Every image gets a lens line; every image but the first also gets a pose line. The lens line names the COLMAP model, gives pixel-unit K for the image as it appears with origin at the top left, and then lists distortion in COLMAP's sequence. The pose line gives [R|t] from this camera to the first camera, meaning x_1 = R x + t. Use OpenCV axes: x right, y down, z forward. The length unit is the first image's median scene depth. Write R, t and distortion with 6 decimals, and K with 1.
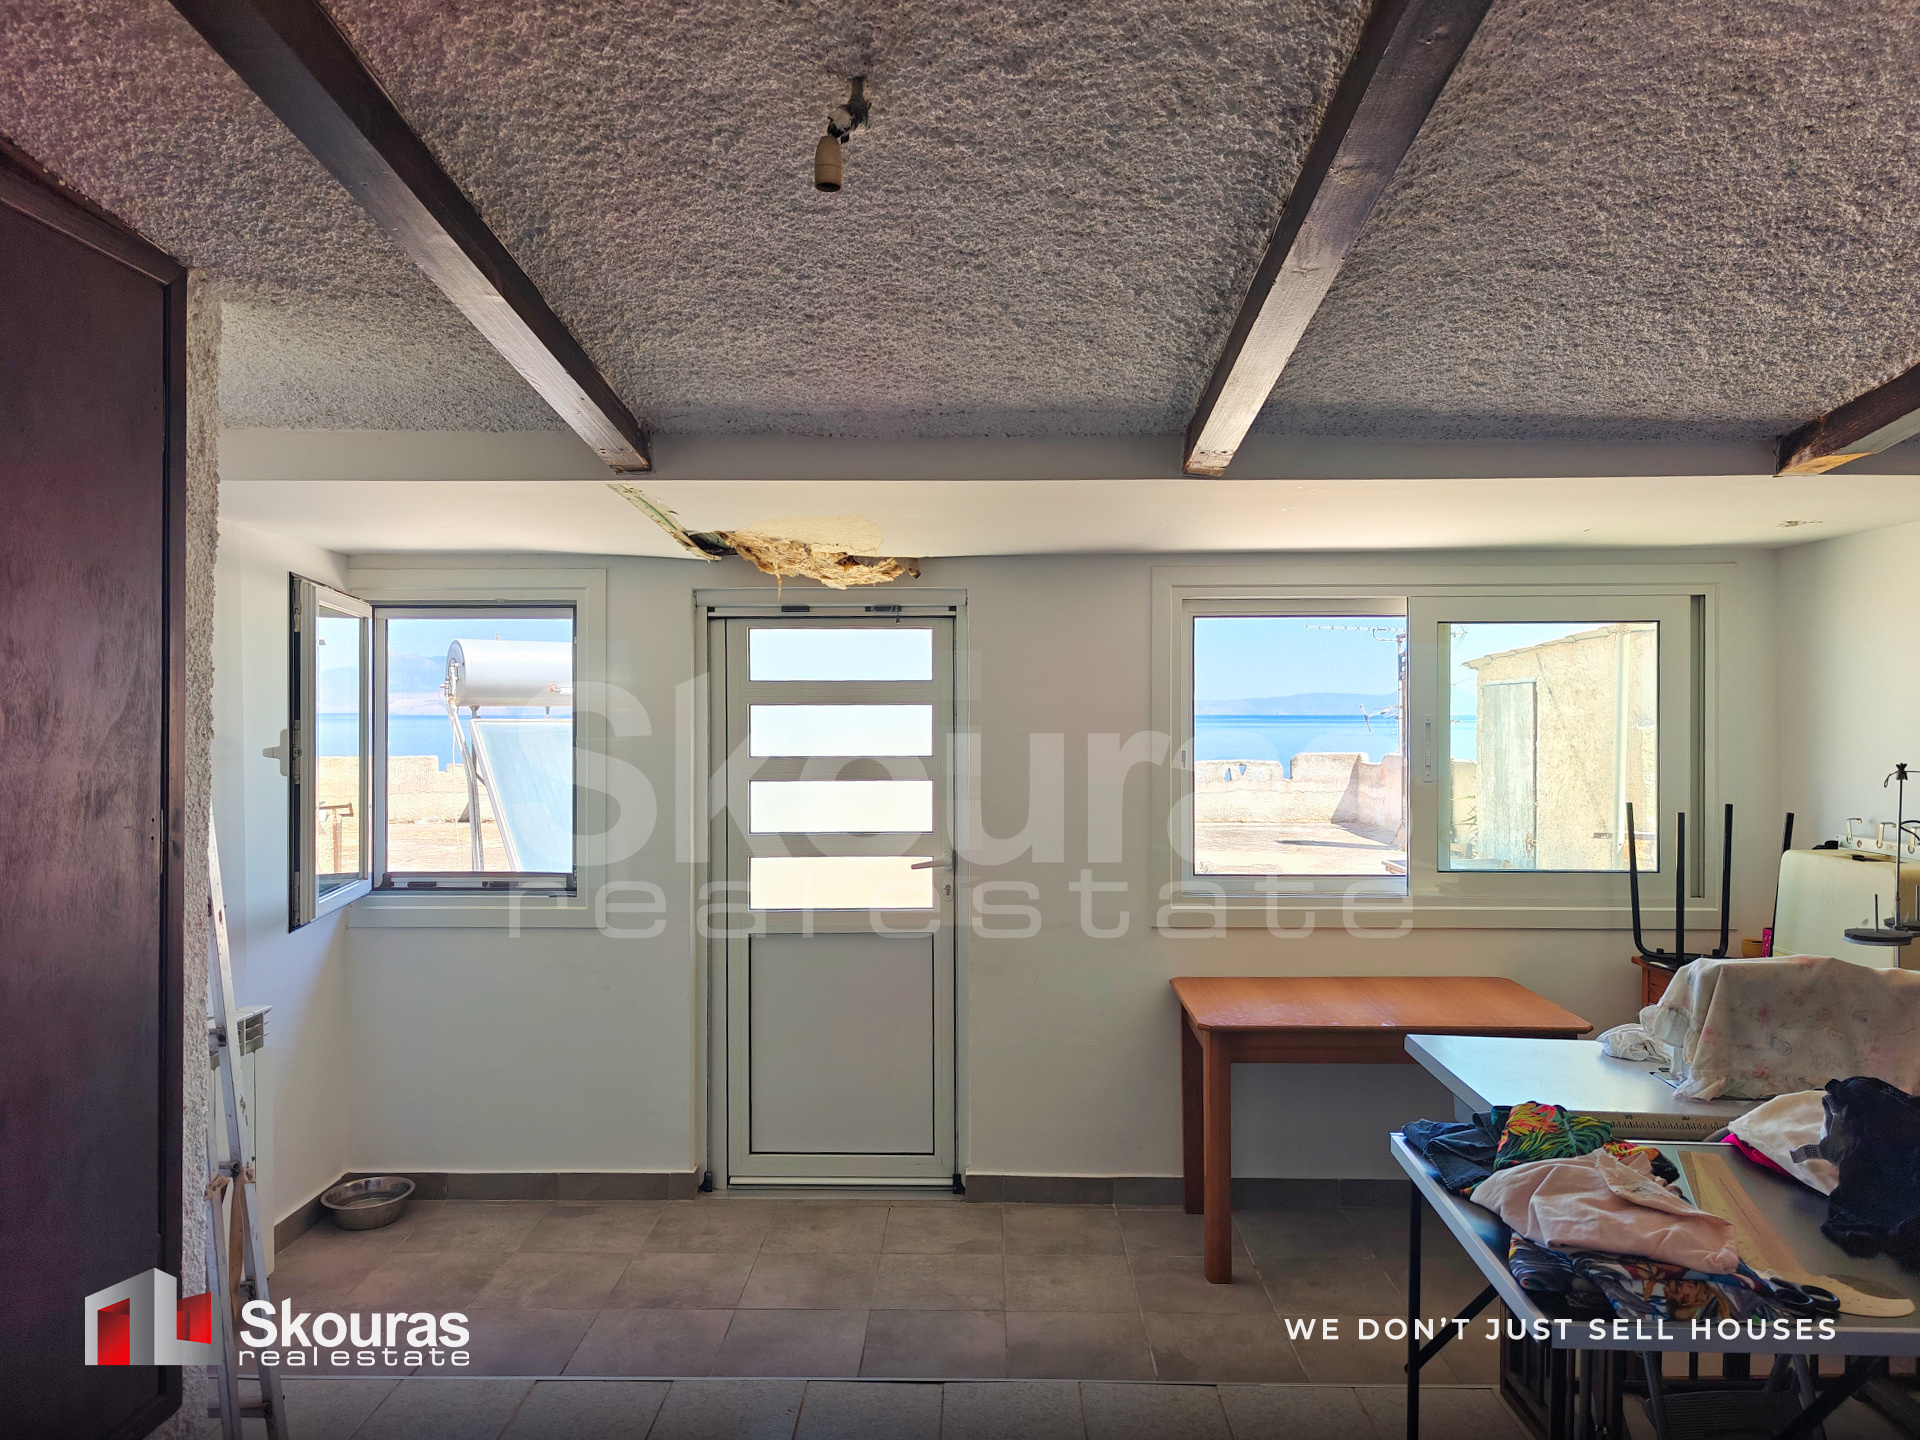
lens RADIAL K [[1299.1, 0, 942.3], [0, 1299.1, 740.7], [0, 0, 1]] dist [0.036026, -0.047889]
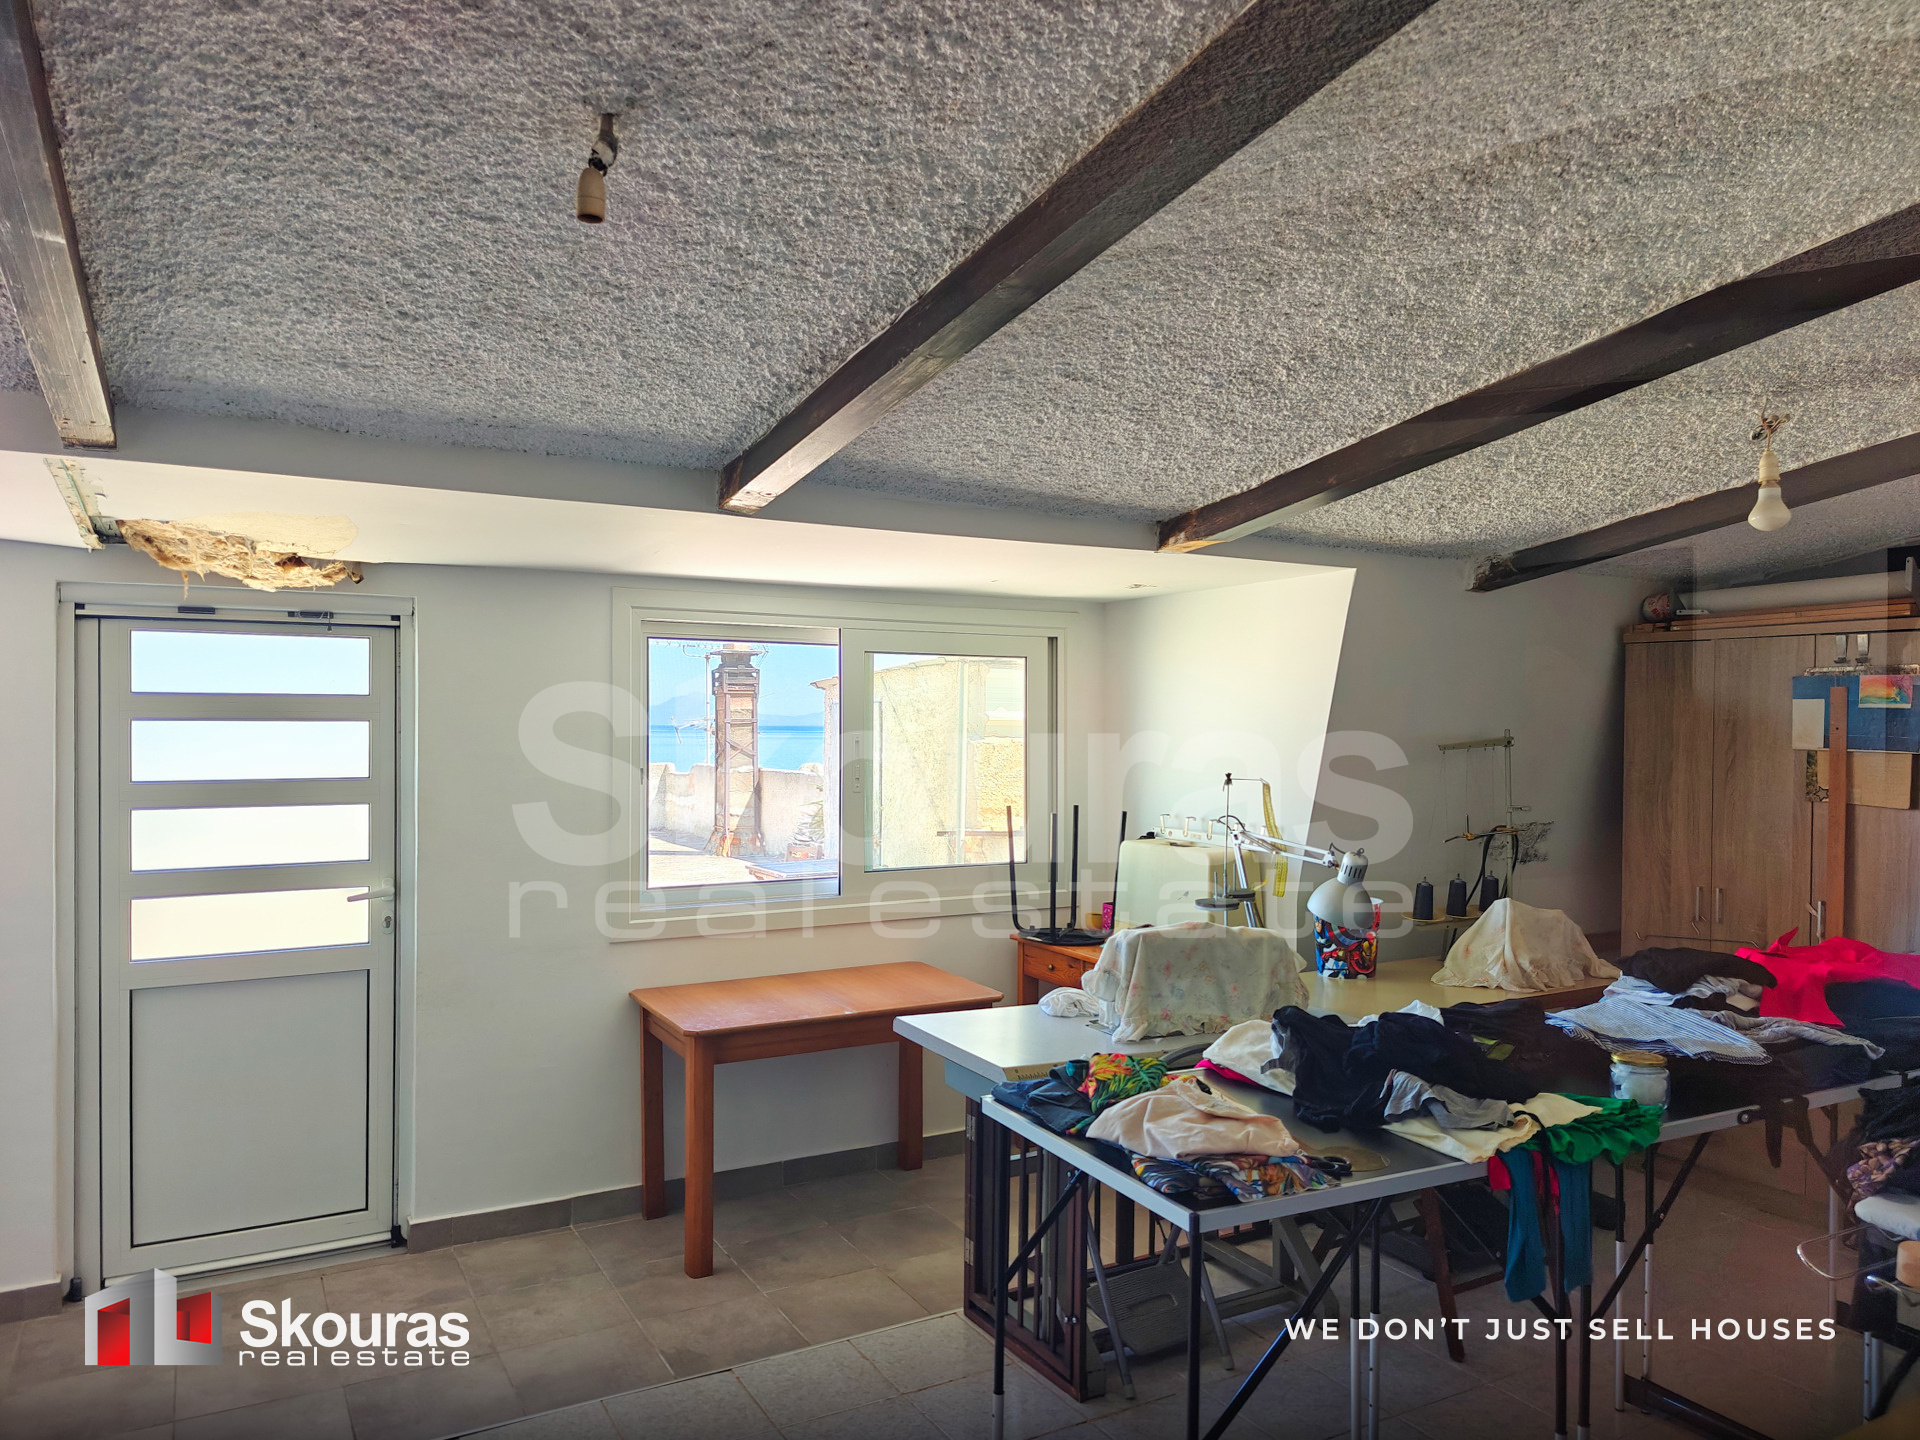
lens RADIAL K [[1295.6, 0, 933.6], [0, 1295.6, 745.3], [0, 0, 1]] dist [0.017616, -0.031639]
pose [[0.864154, -0.003600, 0.503214, -0.223115], [0.005898, 0.999978, -0.002974, -0.010241], [-0.503192, 0.005538, 0.864157, 0.007395]]
